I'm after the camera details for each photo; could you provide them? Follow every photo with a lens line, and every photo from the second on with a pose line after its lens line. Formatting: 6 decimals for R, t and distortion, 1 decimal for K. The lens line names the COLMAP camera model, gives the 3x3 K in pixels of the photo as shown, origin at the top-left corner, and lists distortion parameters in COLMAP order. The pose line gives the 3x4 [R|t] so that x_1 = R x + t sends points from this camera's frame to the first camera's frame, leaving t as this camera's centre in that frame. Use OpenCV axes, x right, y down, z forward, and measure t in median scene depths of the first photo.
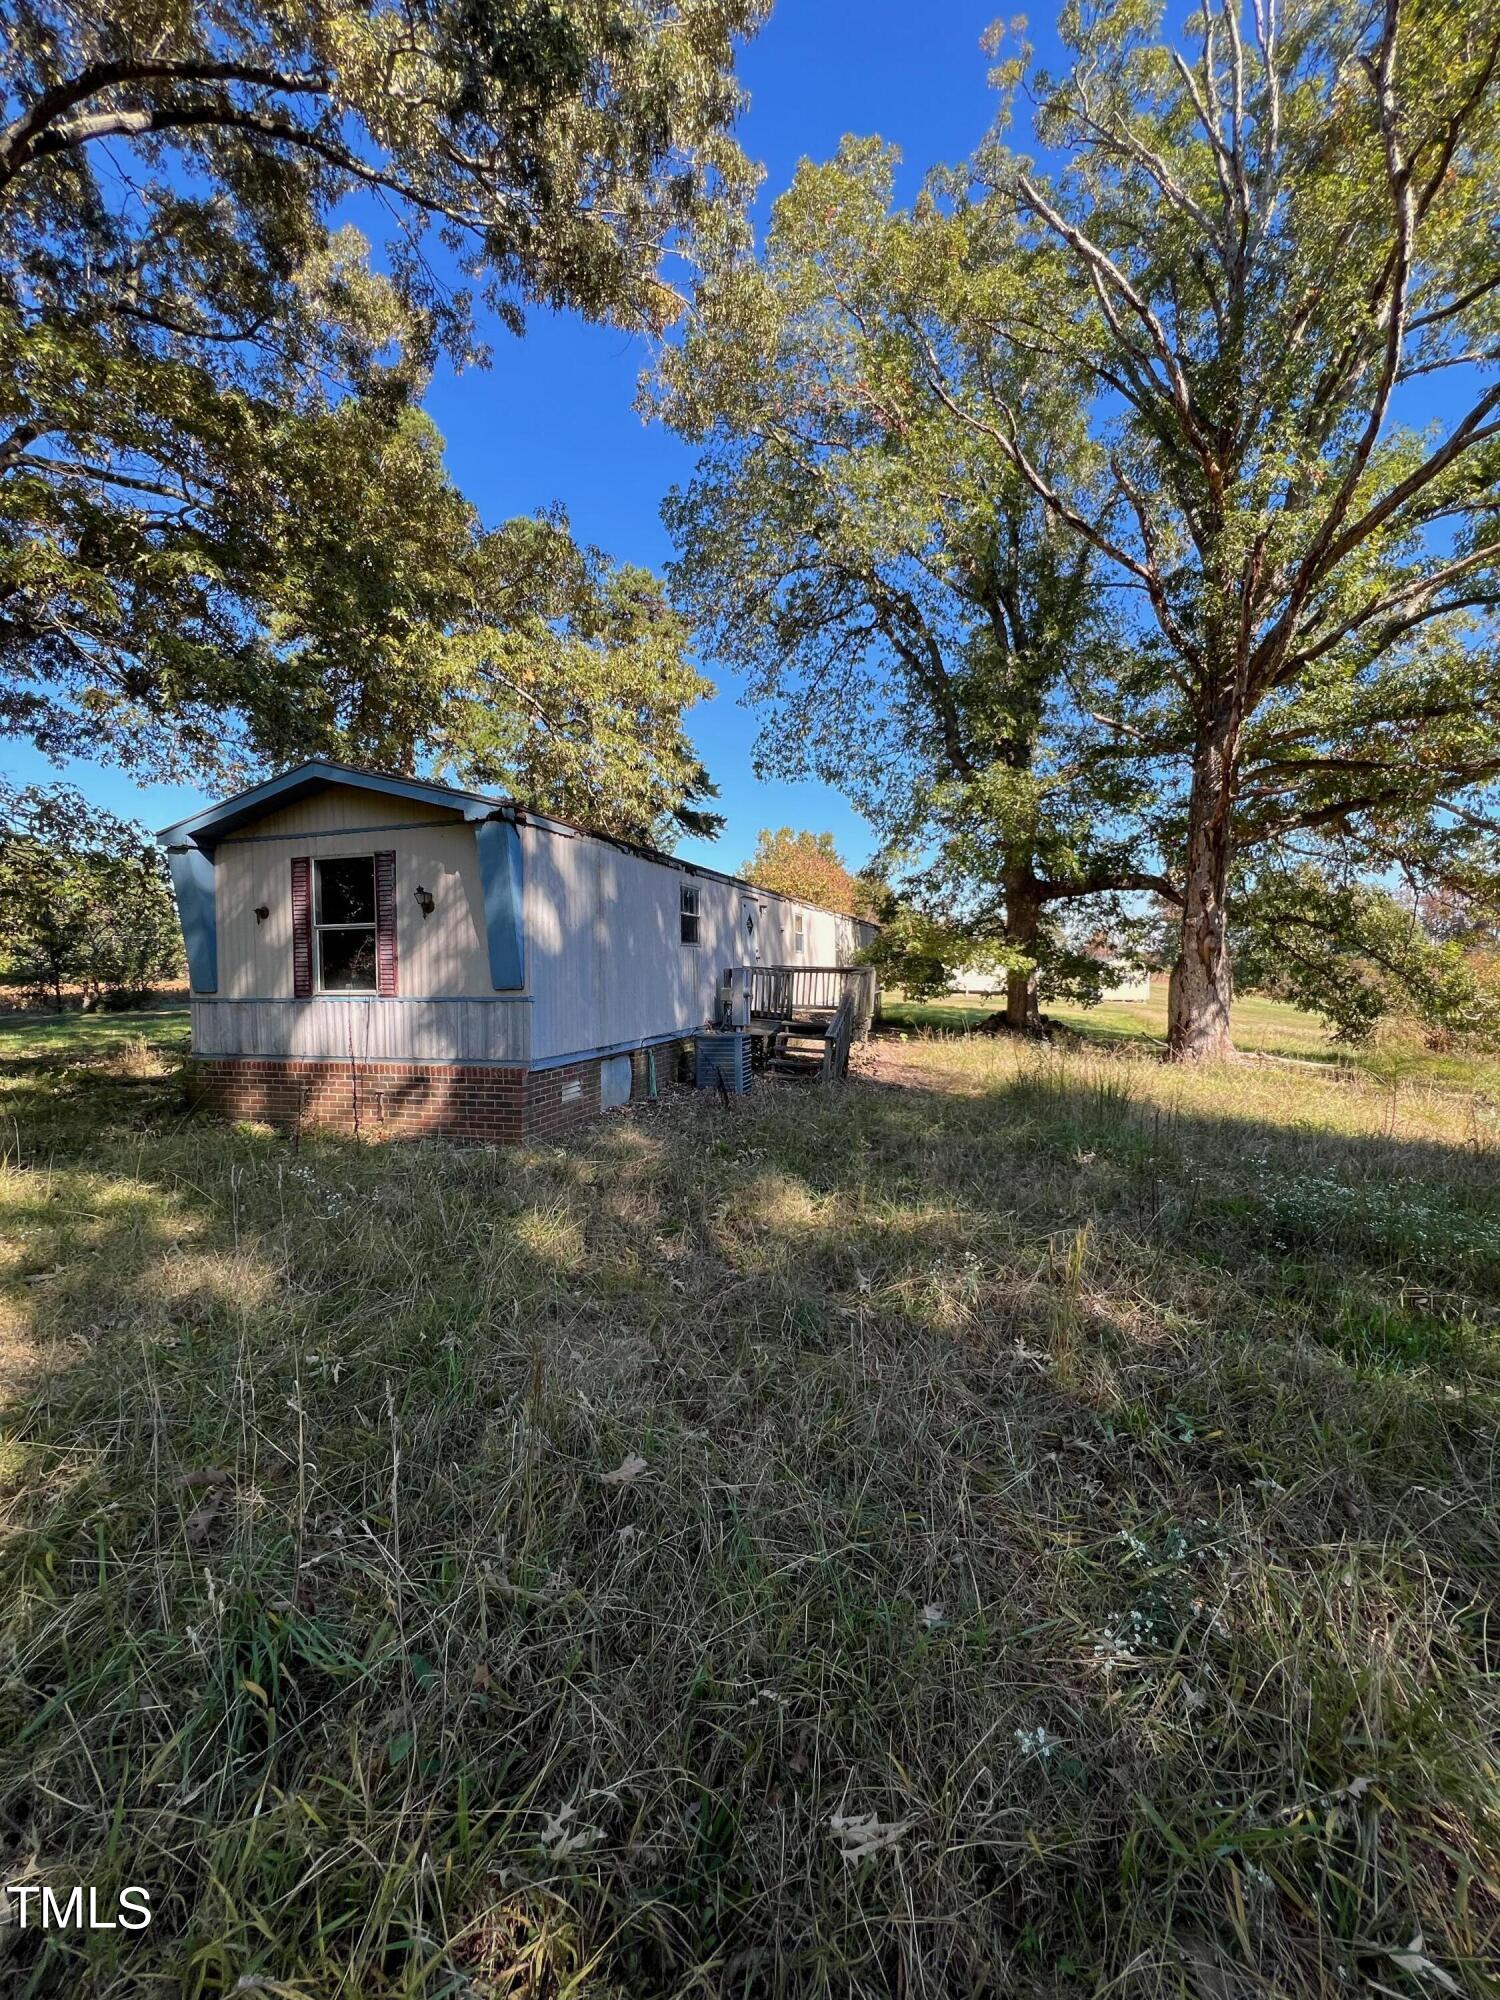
lens RADIAL K [[795.6, 0, 755.0], [0, 795.6, 998.7], [0, 0, 1]] dist [0.004448, 0.000084]
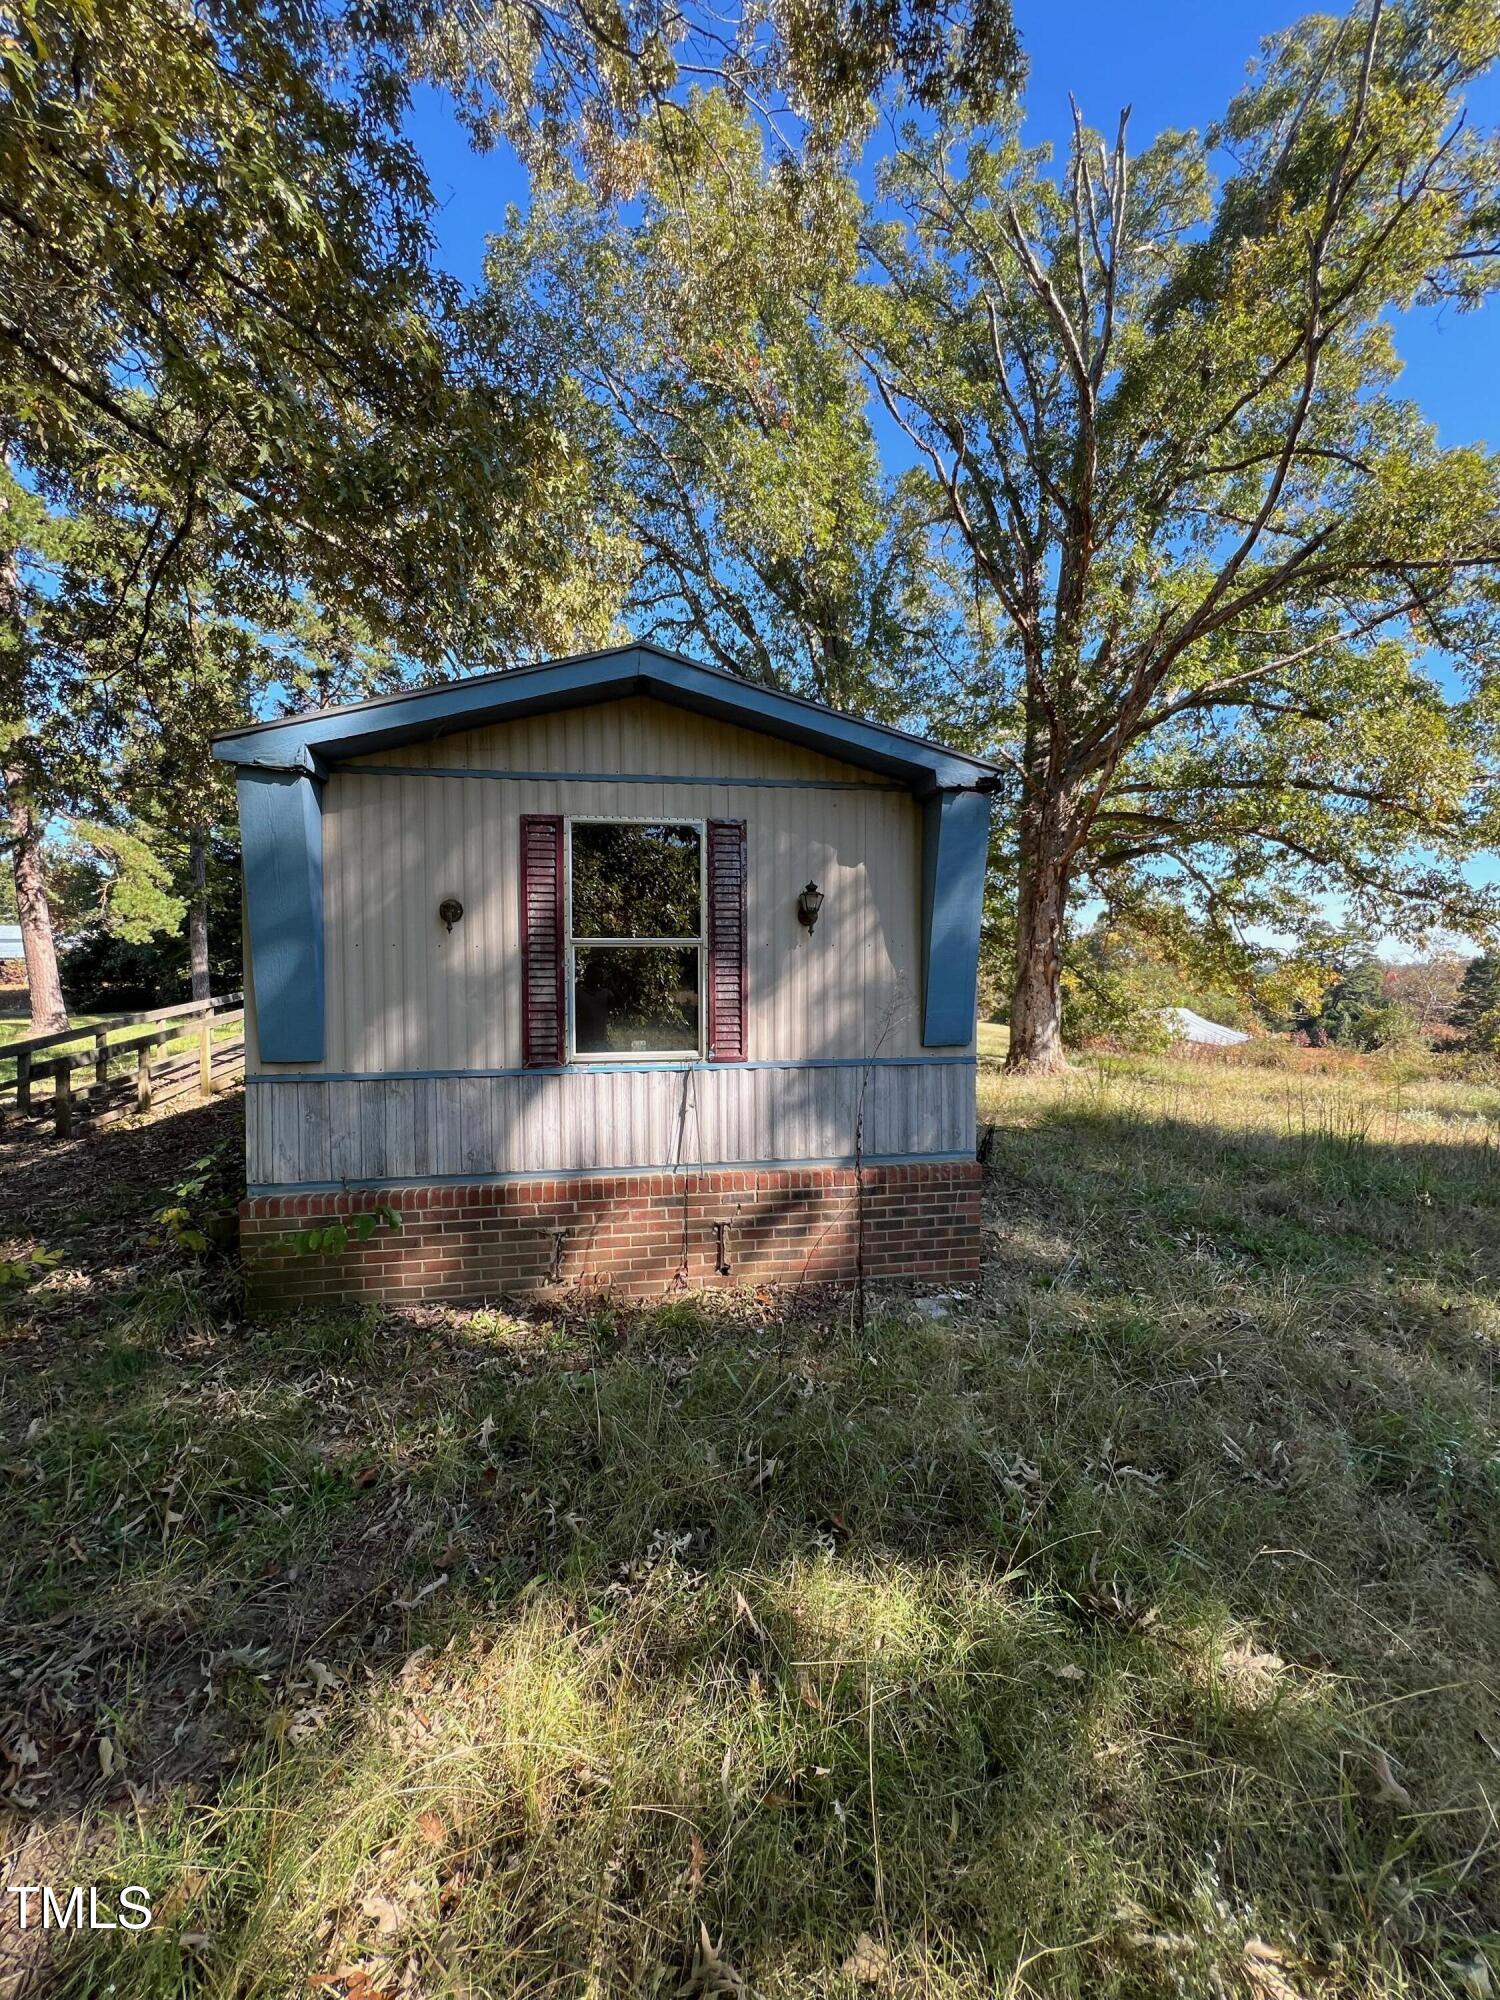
lens RADIAL K [[795.6, 0, 749.2], [0, 795.6, 995.2], [0, 0, 1]] dist [0.004448, 0.000084]
pose [[0.890474, -0.004180, 0.455015, -0.698957], [0.011570, 0.999843, -0.013458, -0.042858], [-0.454887, 0.017248, 0.890382, 0.443127]]
